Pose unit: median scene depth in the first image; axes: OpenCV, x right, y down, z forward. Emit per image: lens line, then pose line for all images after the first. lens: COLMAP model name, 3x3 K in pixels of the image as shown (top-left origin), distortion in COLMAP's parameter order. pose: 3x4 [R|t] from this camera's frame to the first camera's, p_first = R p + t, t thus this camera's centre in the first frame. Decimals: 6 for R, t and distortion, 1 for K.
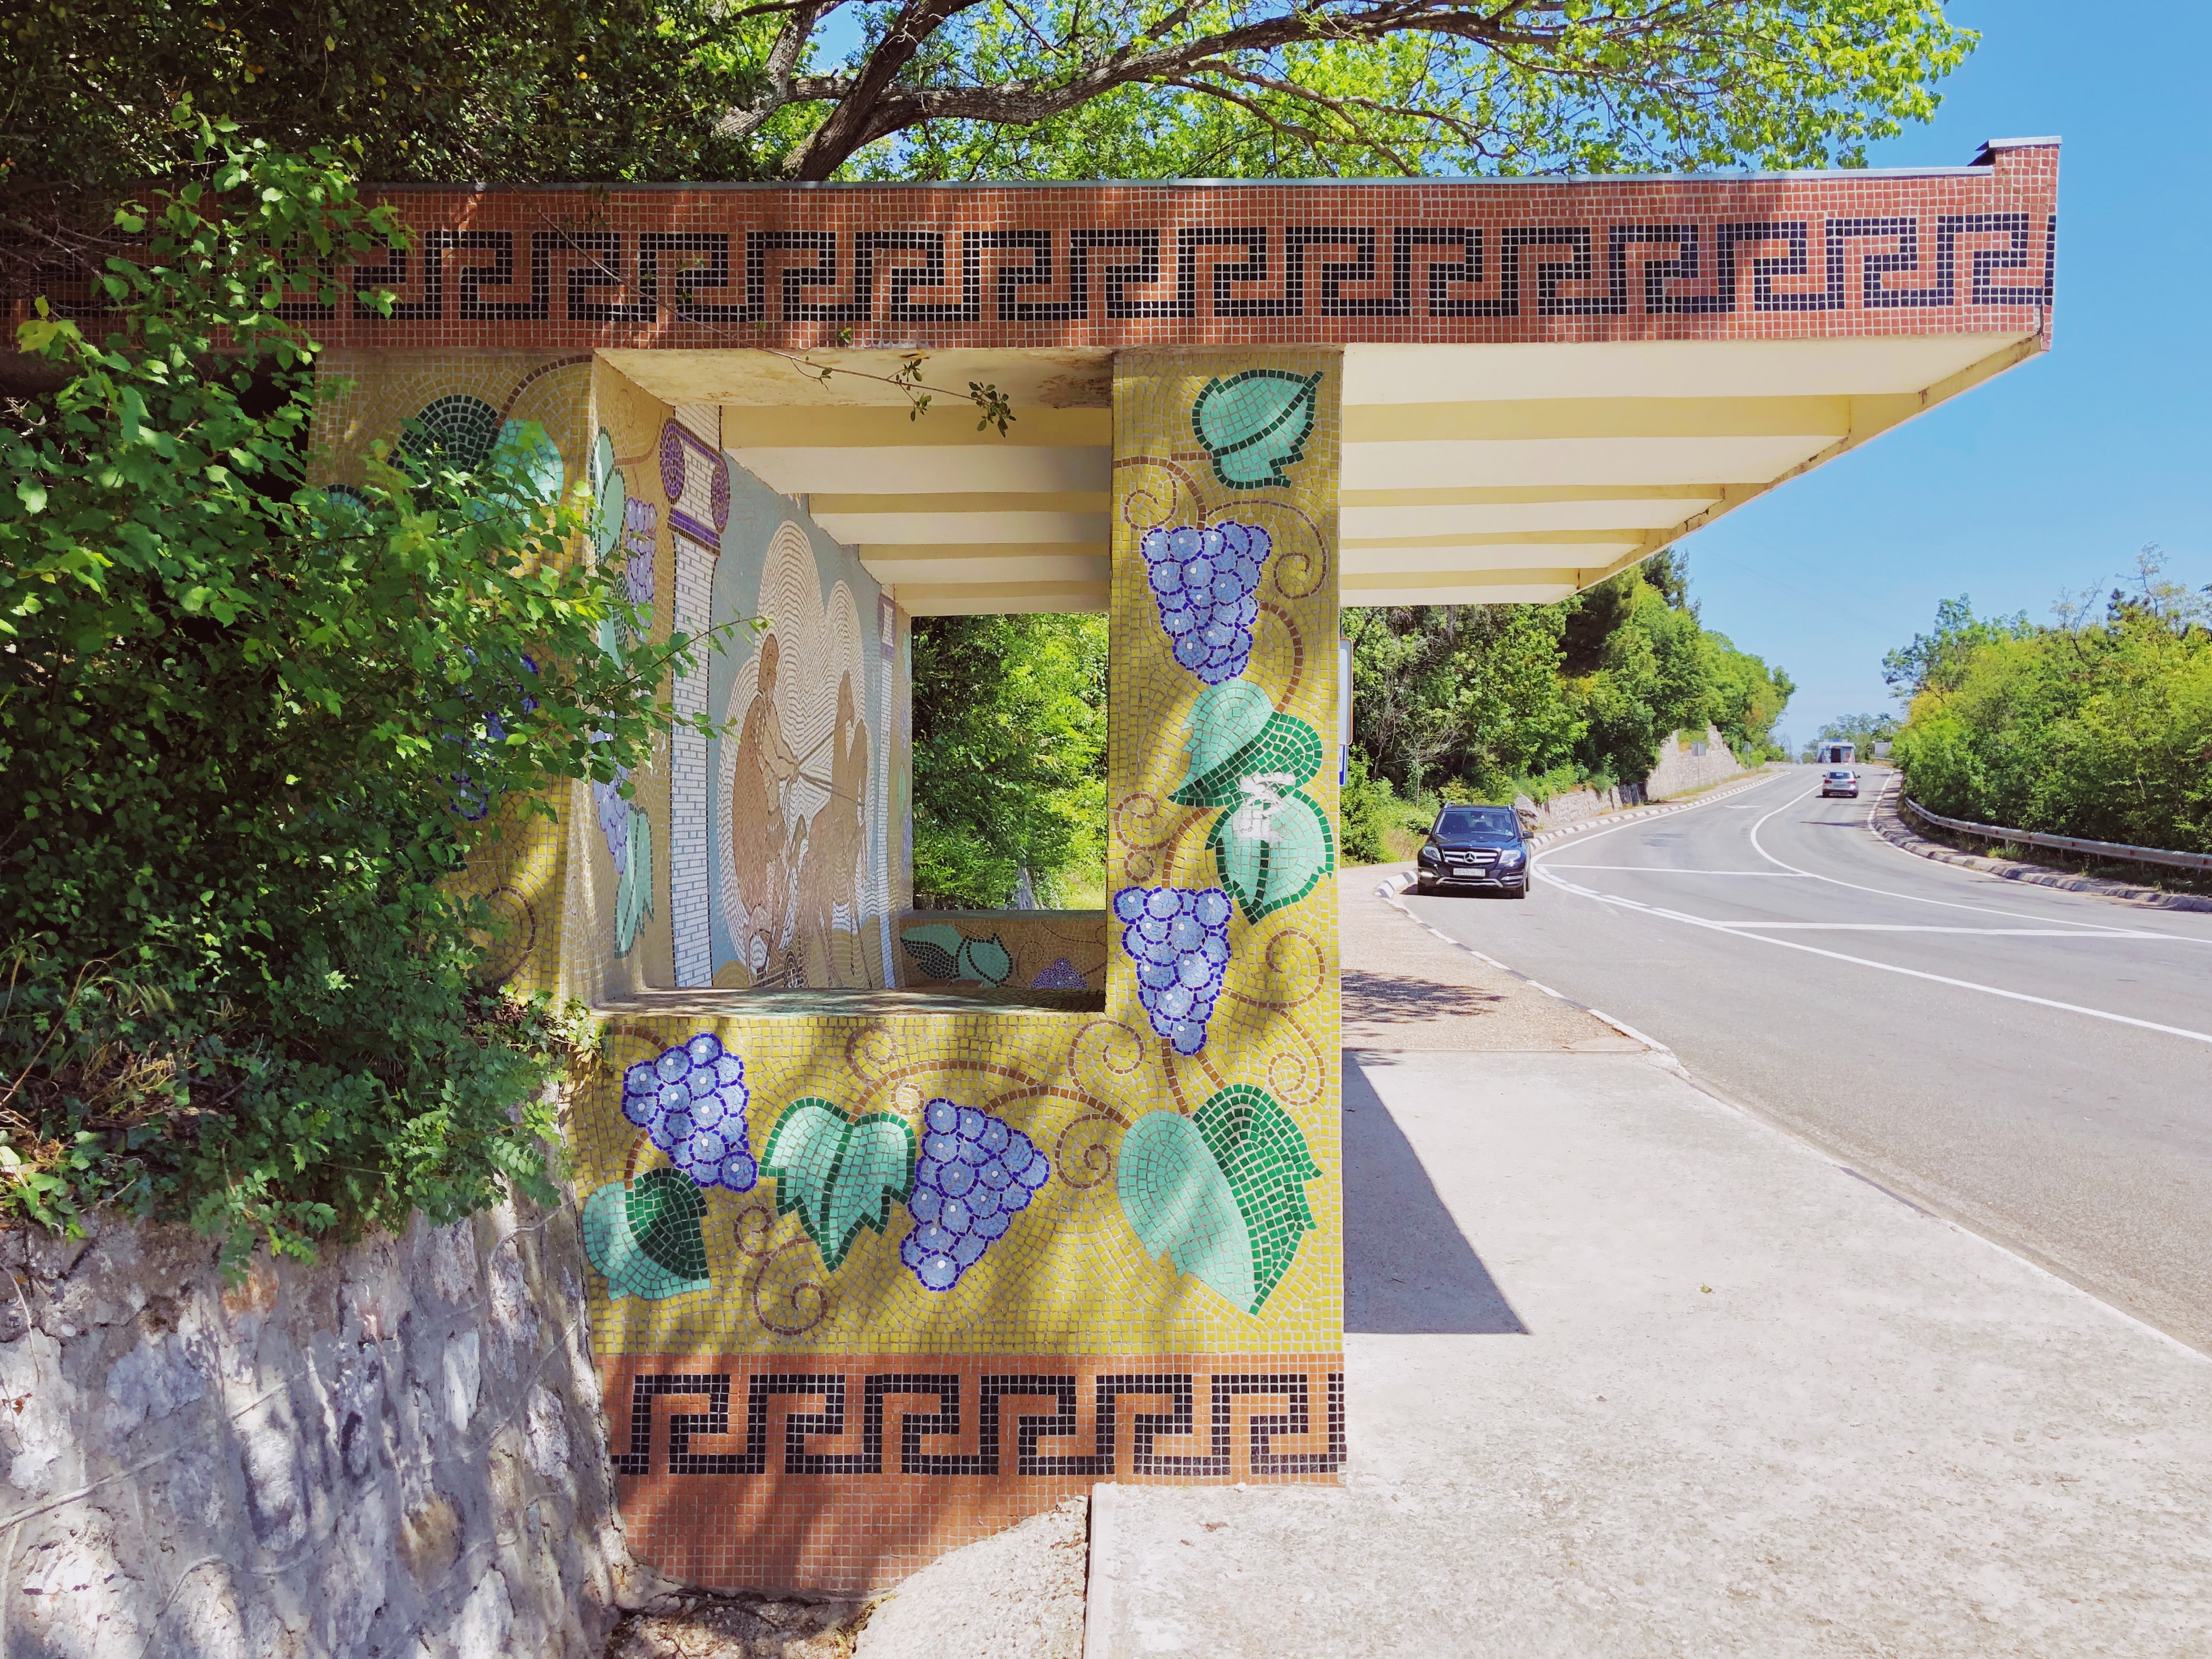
lens RADIAL K [[1834.0, 0, 1108.7], [0, 1834.0, 703.8], [0, 0, 1]] dist [0.033494, 0.078174]
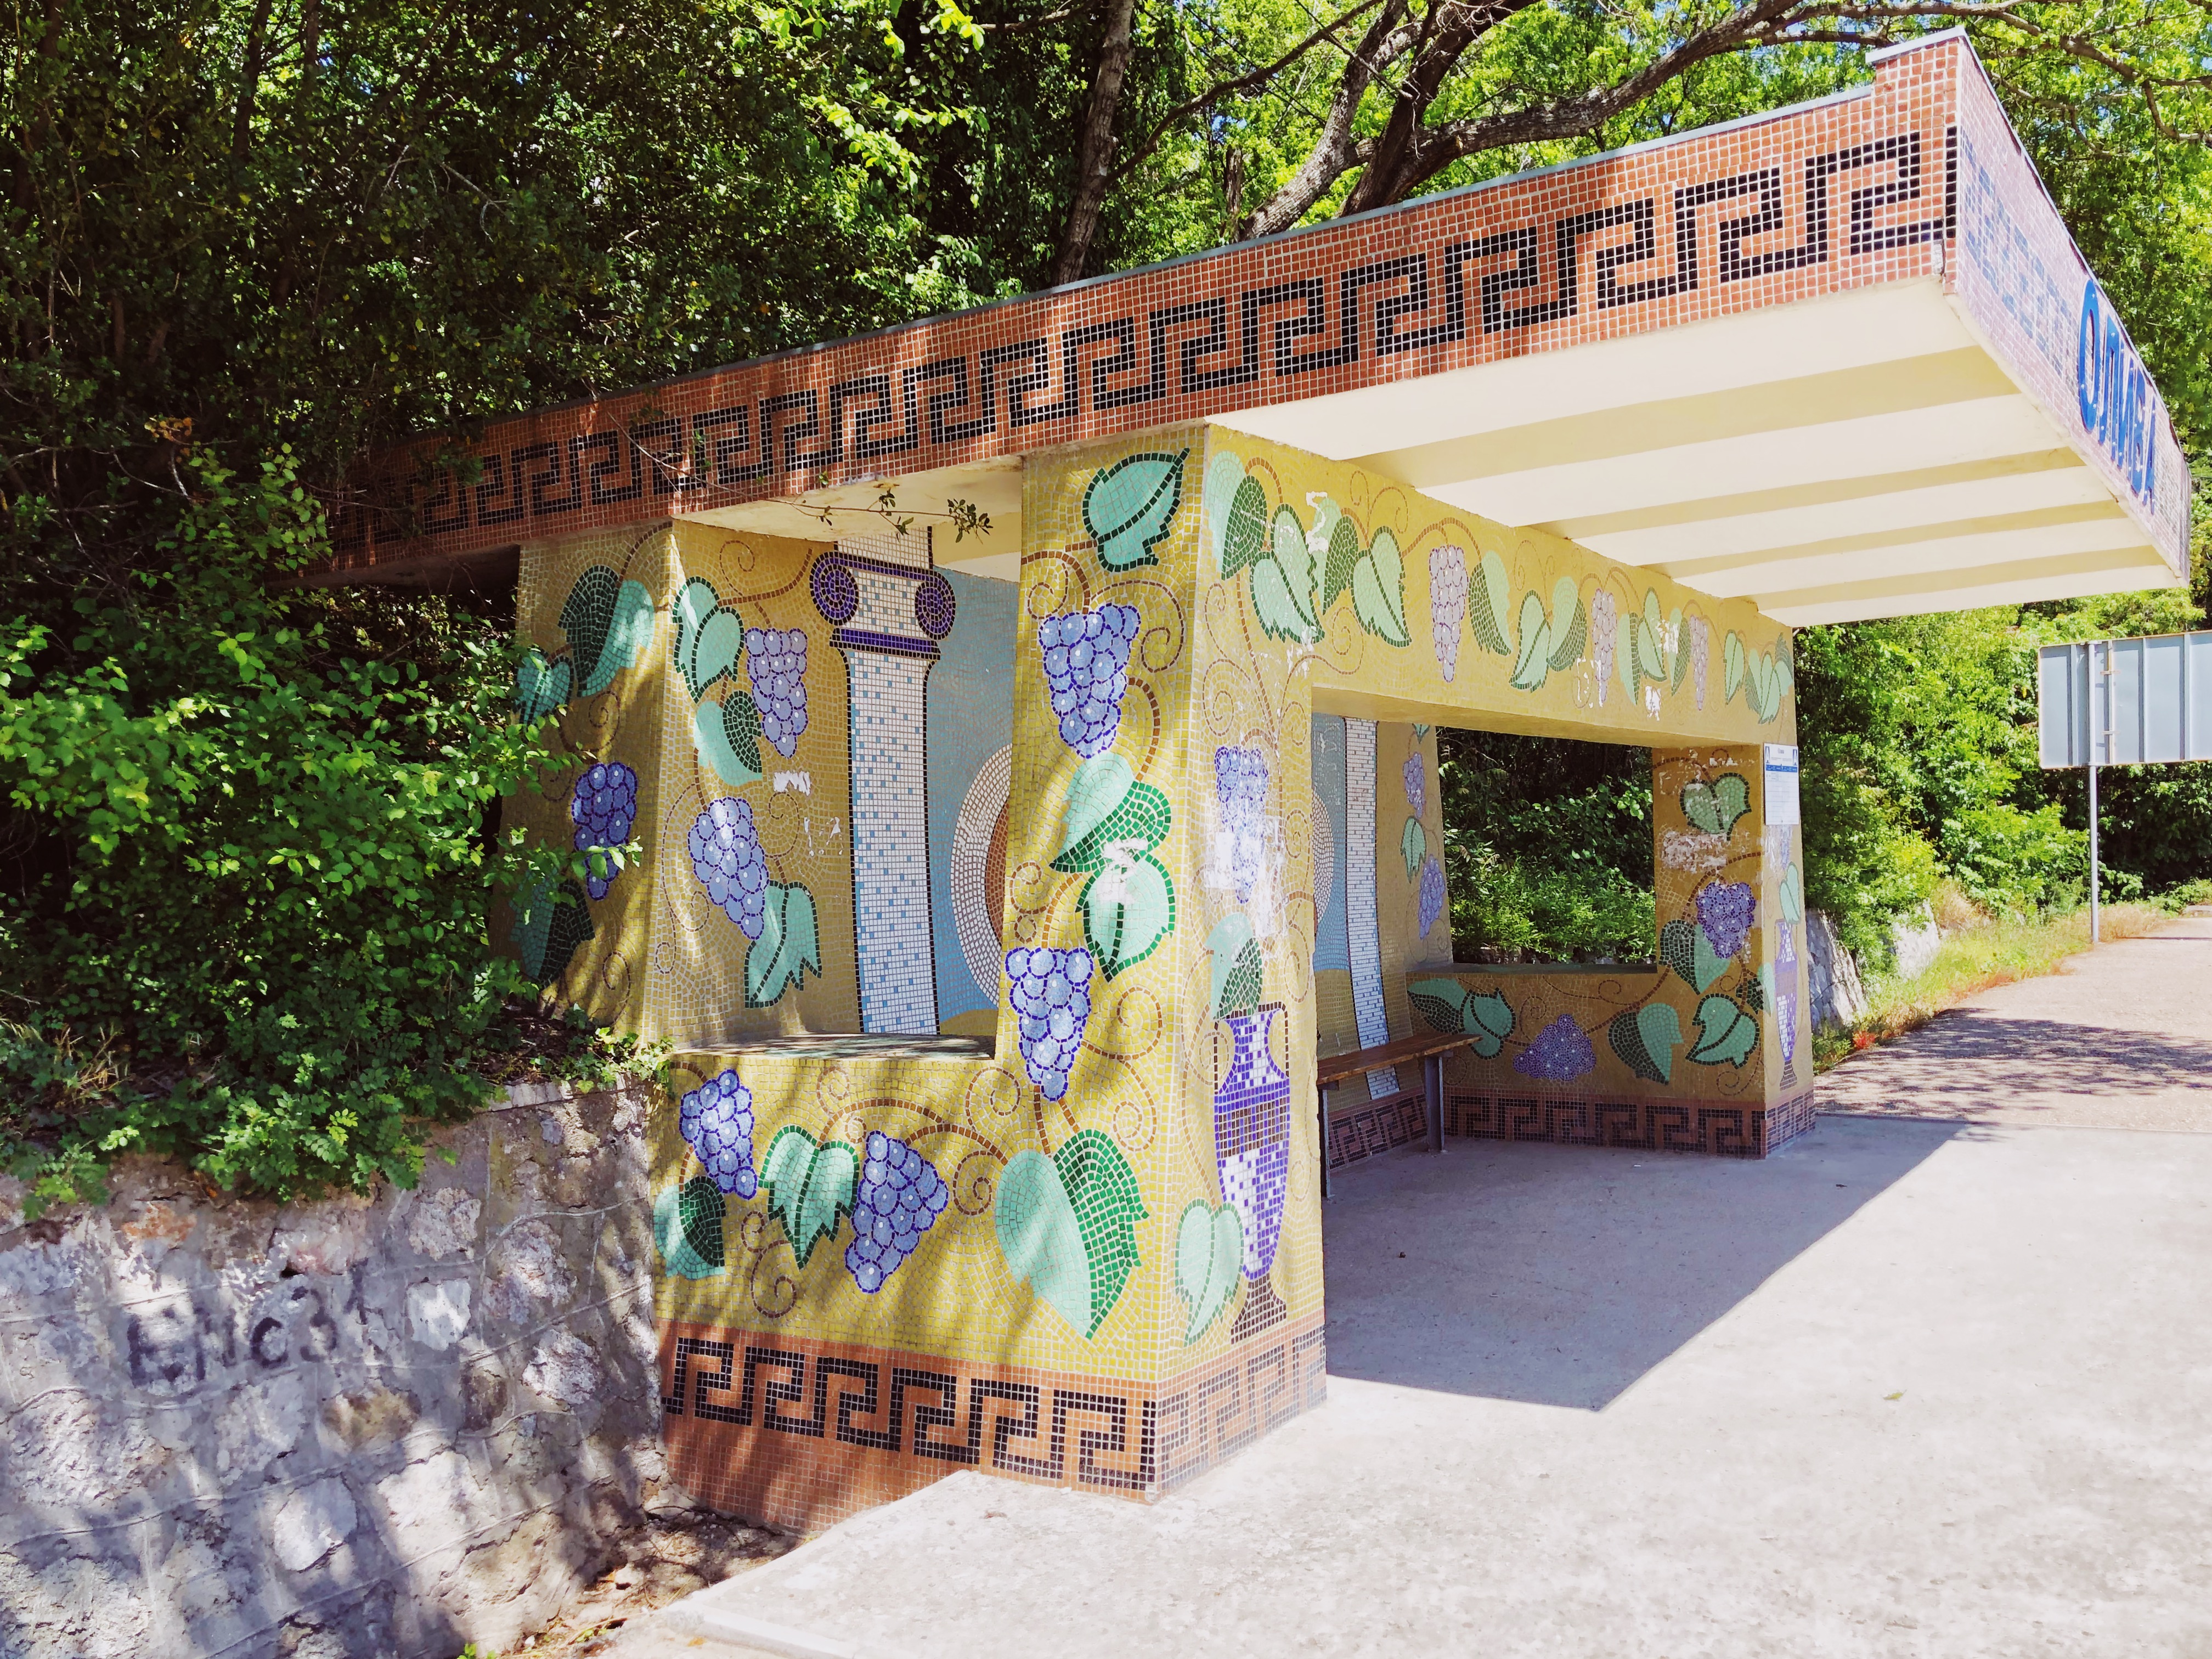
lens RADIAL K [[1889.7, 0, 1119.1], [0, 1889.7, 814.7], [0, 0, 1]] dist [0.063348, -0.056372]
pose [[0.845539, -0.045753, -0.531949, 0.666167], [0.064504, 0.997777, 0.016712, 0.004820], [0.530002, -0.048443, 0.846611, 0.072798]]
